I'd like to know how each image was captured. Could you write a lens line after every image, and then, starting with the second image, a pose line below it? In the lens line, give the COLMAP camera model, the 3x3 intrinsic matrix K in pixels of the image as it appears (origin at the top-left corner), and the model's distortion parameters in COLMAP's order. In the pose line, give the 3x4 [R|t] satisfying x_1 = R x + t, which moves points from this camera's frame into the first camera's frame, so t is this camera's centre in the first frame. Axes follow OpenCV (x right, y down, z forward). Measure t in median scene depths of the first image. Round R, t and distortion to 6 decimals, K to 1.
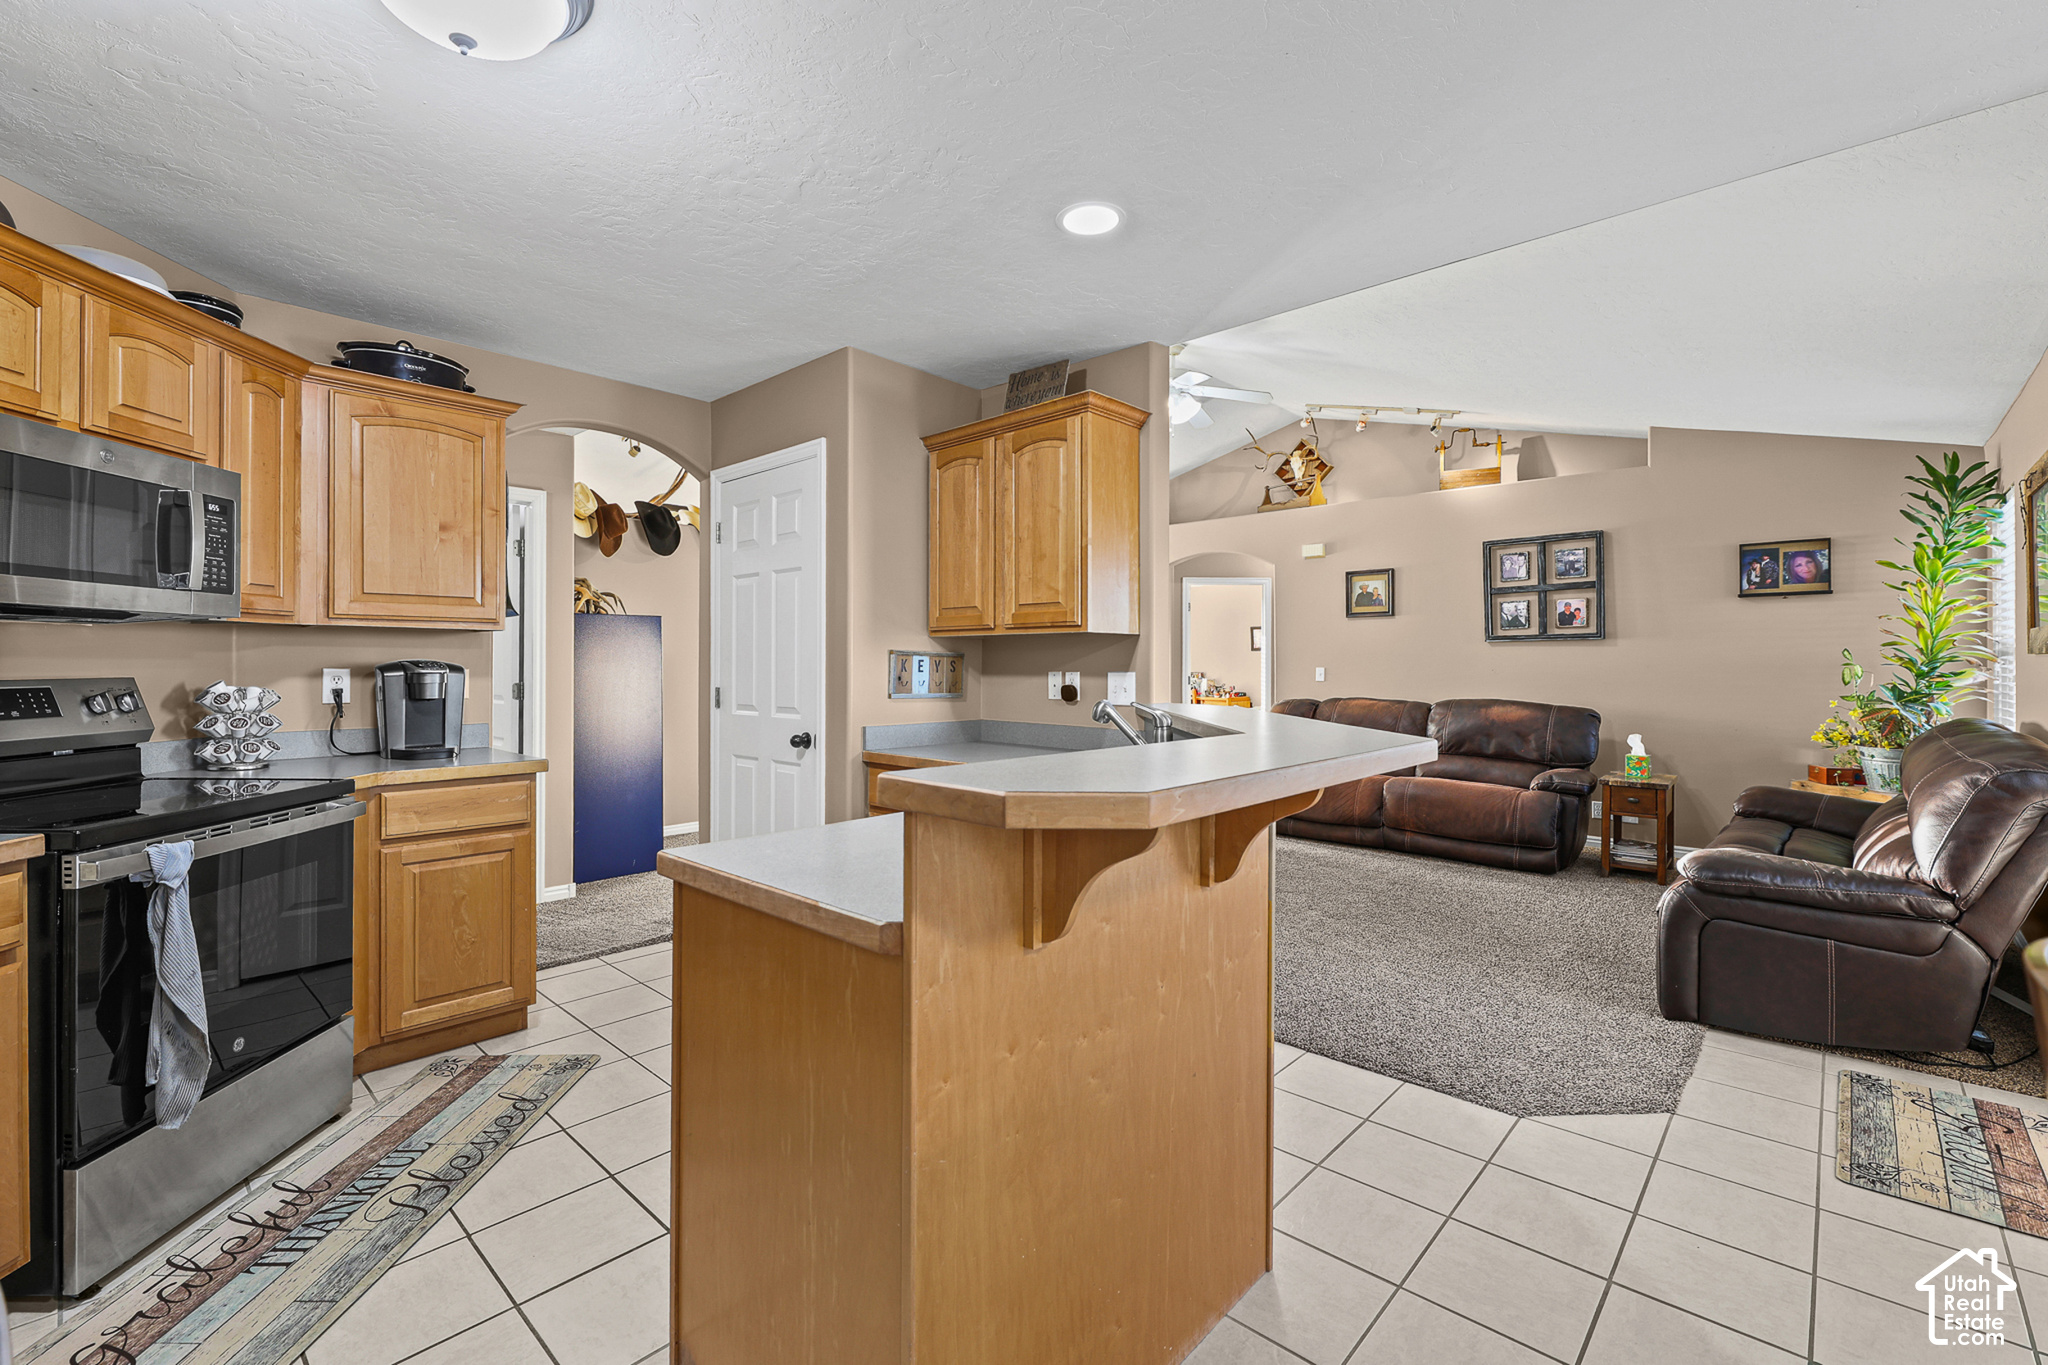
lens RADIAL K [[840.4, 0, 1024.0], [0, 840.4, 682.5], [0, 0, 1]] dist [0.000609, 0.000062]
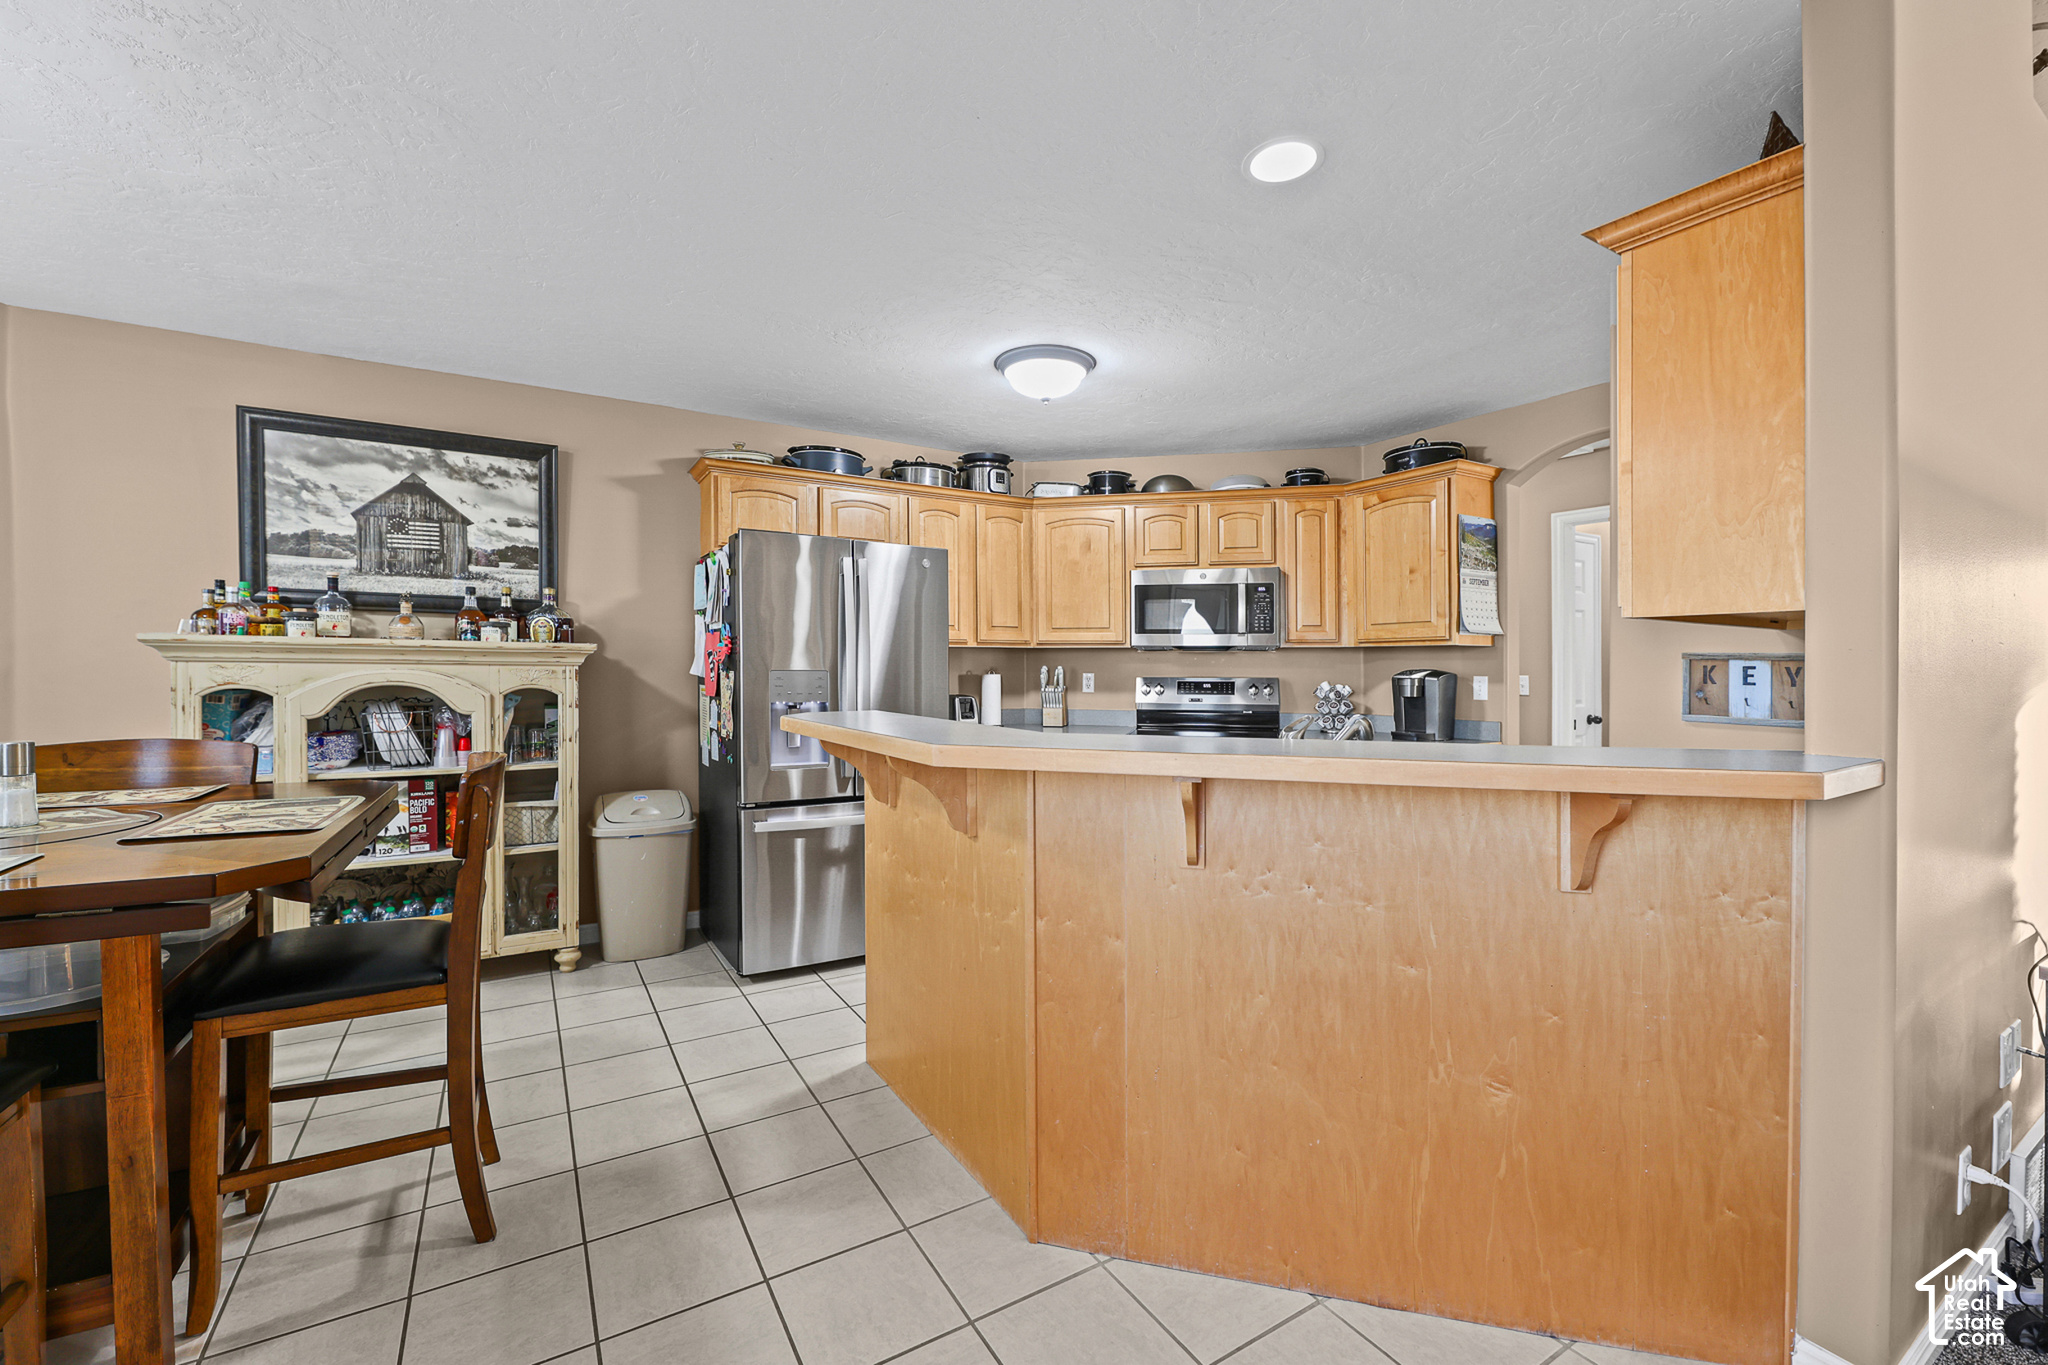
lens RADIAL K [[840.4, 0, 1024.0], [0, 840.4, 682.5], [0, 0, 1]] dist [0.000609, 0.000062]
pose [[-0.248860, 0.017325, -0.968385, 0.728631], [-0.024149, 0.999418, 0.024086, -0.018197], [0.968238, 0.029379, -0.248296, 0.660943]]
